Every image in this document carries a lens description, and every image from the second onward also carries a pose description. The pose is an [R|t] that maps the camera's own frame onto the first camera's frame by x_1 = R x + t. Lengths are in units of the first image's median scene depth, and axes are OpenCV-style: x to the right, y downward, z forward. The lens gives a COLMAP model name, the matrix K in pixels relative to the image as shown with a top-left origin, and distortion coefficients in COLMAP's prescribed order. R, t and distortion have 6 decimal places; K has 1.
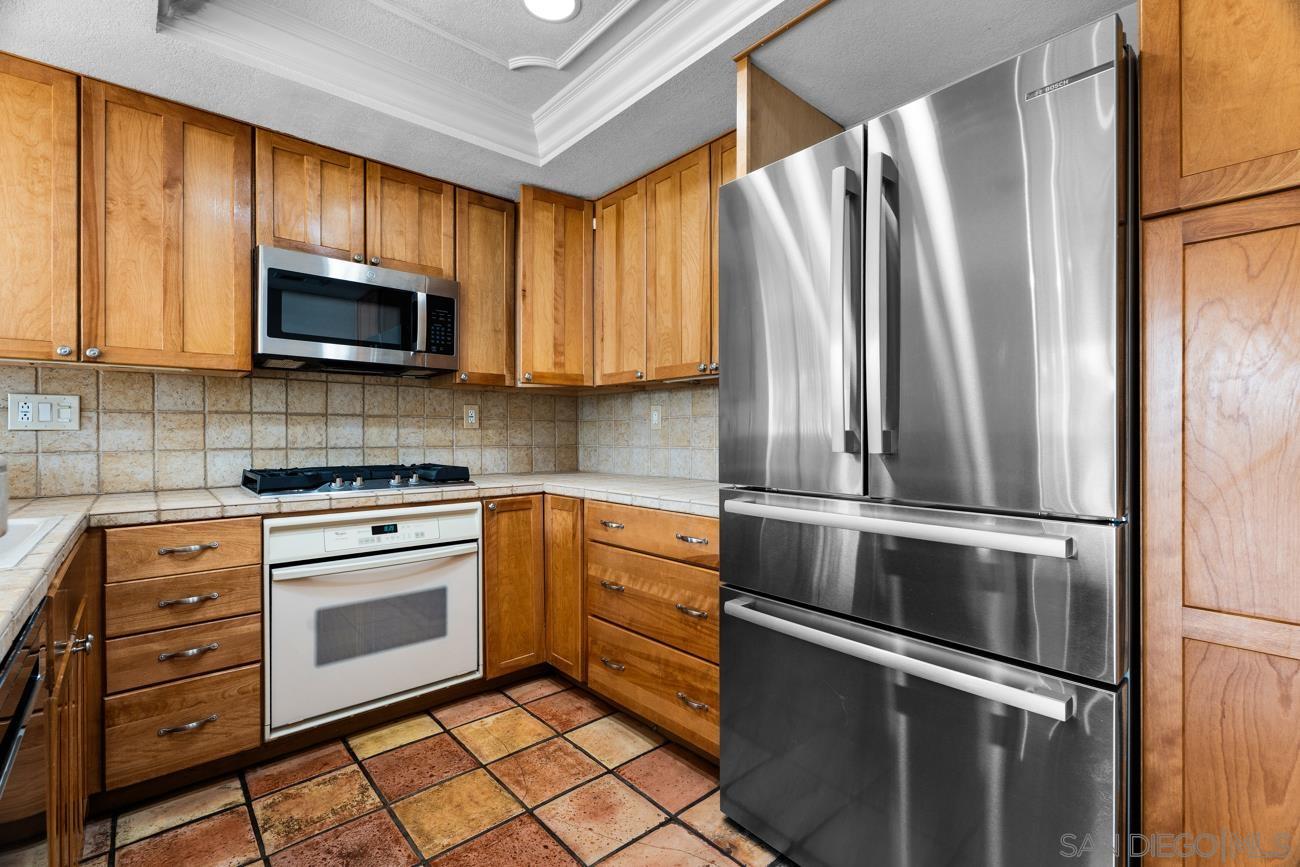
lens RADIAL K [[581.3, 0, 647.1], [0, 581.3, 432.3], [0, 0, 1]] dist [0.001854, -0.001031]
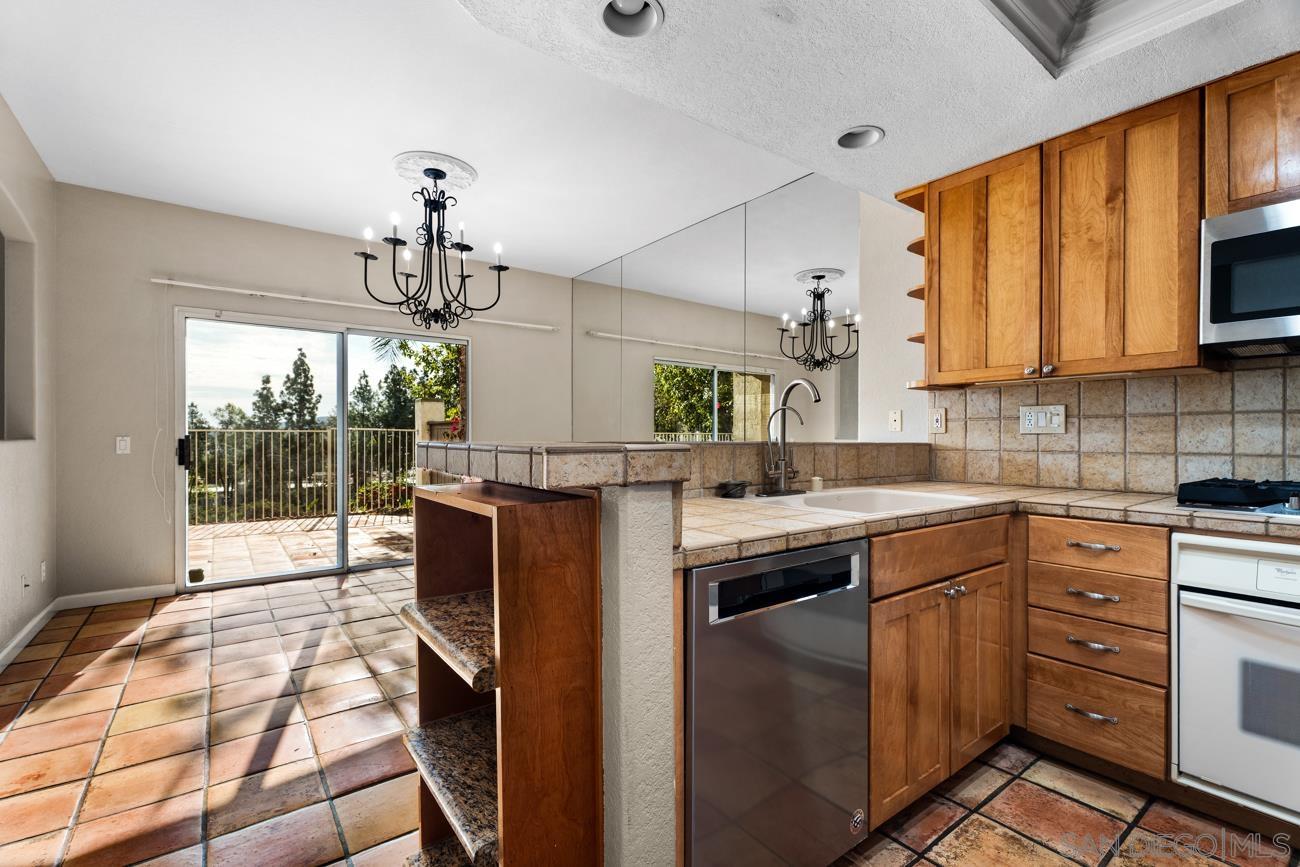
lens RADIAL K [[581.3, 0, 649.8], [0, 581.3, 436.8], [0, 0, 1]] dist [0.001854, -0.001031]
pose [[-0.084714, 0.000990, -0.996405, 0.297126], [0.000066, 1.000000, 0.000988, 0.001806], [0.996405, 0.000018, -0.084714, 0.269466]]
